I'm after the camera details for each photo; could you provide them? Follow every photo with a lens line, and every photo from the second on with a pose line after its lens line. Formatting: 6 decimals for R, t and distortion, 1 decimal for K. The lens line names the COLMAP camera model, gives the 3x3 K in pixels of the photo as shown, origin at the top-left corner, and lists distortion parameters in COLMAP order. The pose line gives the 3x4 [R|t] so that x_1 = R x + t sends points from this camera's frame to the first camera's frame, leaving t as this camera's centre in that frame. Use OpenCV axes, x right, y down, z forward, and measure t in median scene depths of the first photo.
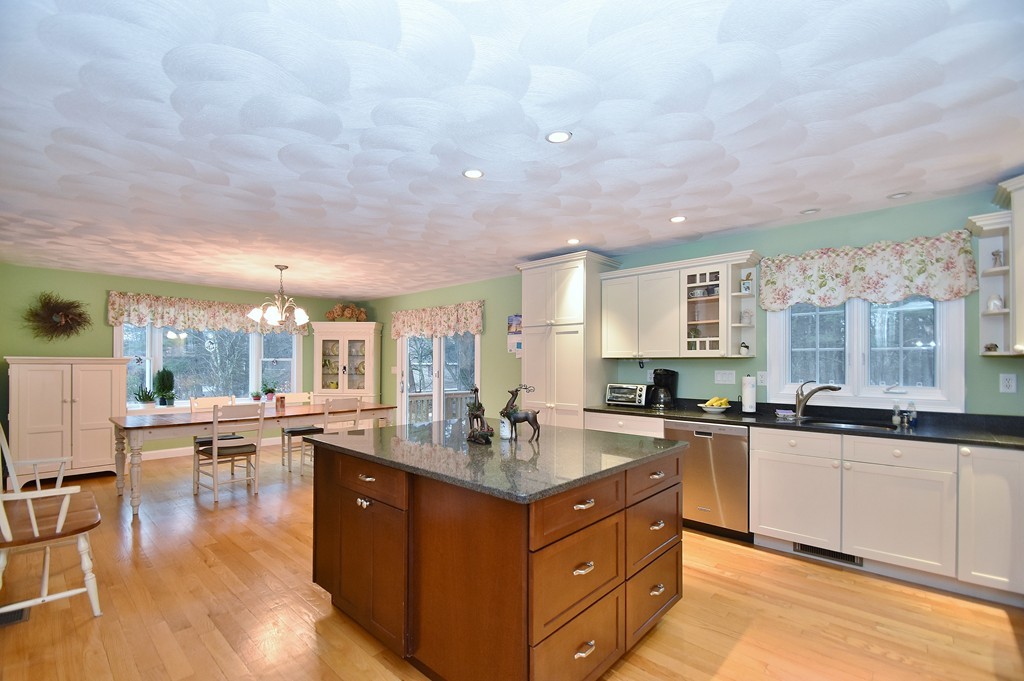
lens RADIAL K [[457.0, 0, 504.2], [0, 457.0, 362.6], [0, 0, 1]] dist [-0.002049, -0.000578]
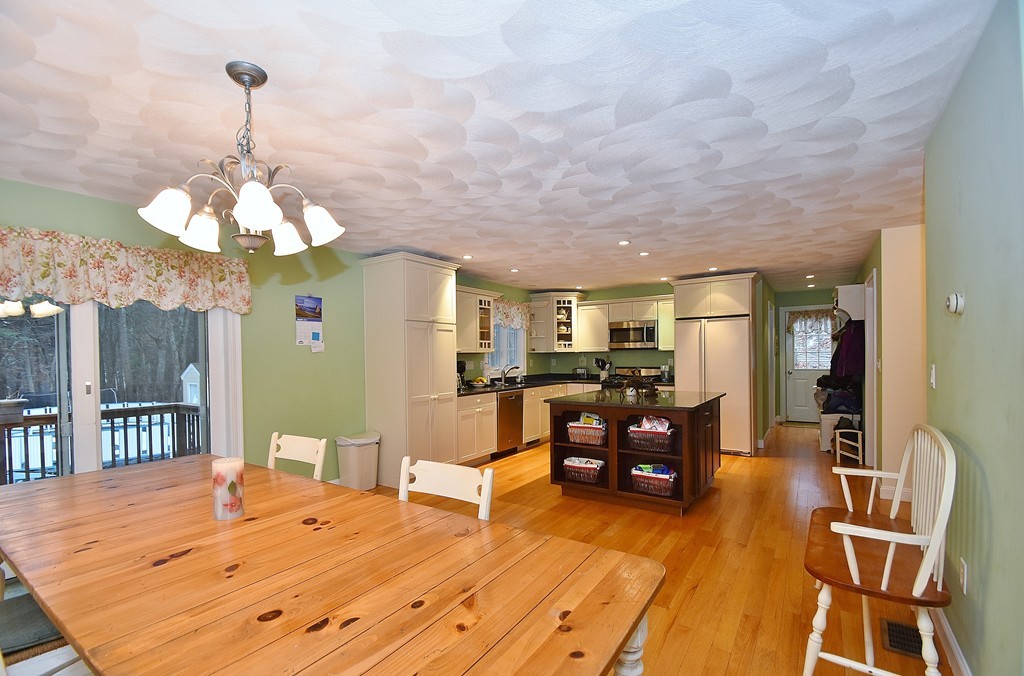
lens RADIAL K [[453.5, 0, 498.0], [0, 453.5, 360.9], [0, 0, 1]] dist [-0.018717, -0.001472]
pose [[-0.152508, -0.014794, 0.988191, -0.973089], [0.007830, 0.999838, 0.016177, -0.006927], [-0.988271, 0.010204, -0.152368, 1.015854]]
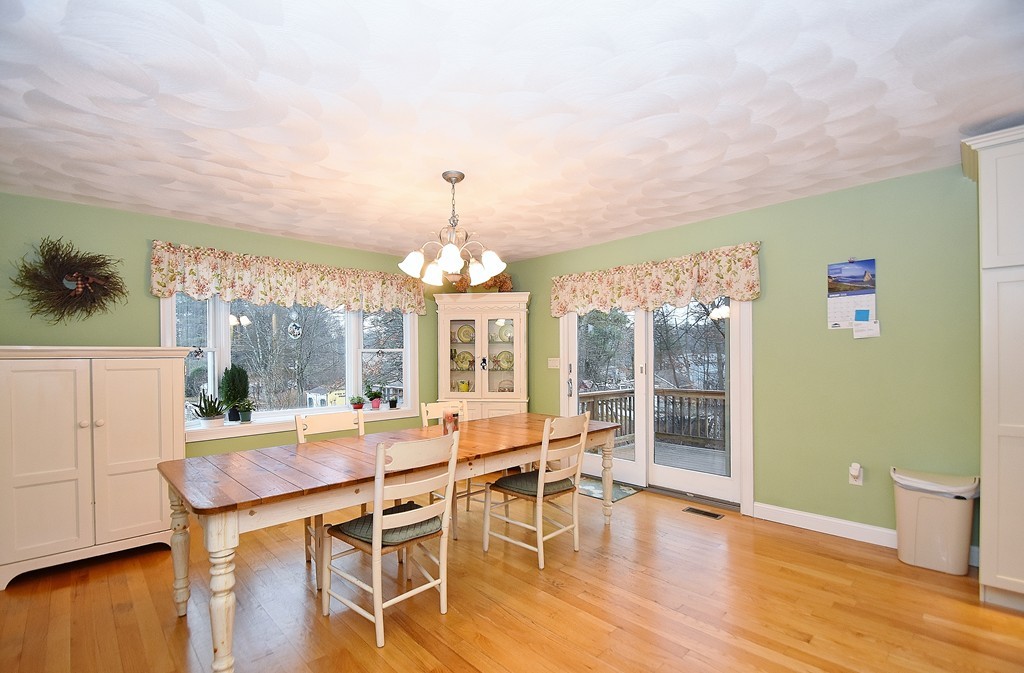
lens RADIAL K [[456.7, 0, 505.4], [0, 456.7, 358.0], [0, 0, 1]] dist [0.001229, -0.000285]
pose [[0.998376, -0.013191, -0.055412, -0.462859], [0.013574, 0.999887, 0.006533, 0.006041], [0.055319, -0.007274, 0.998442, 0.528597]]
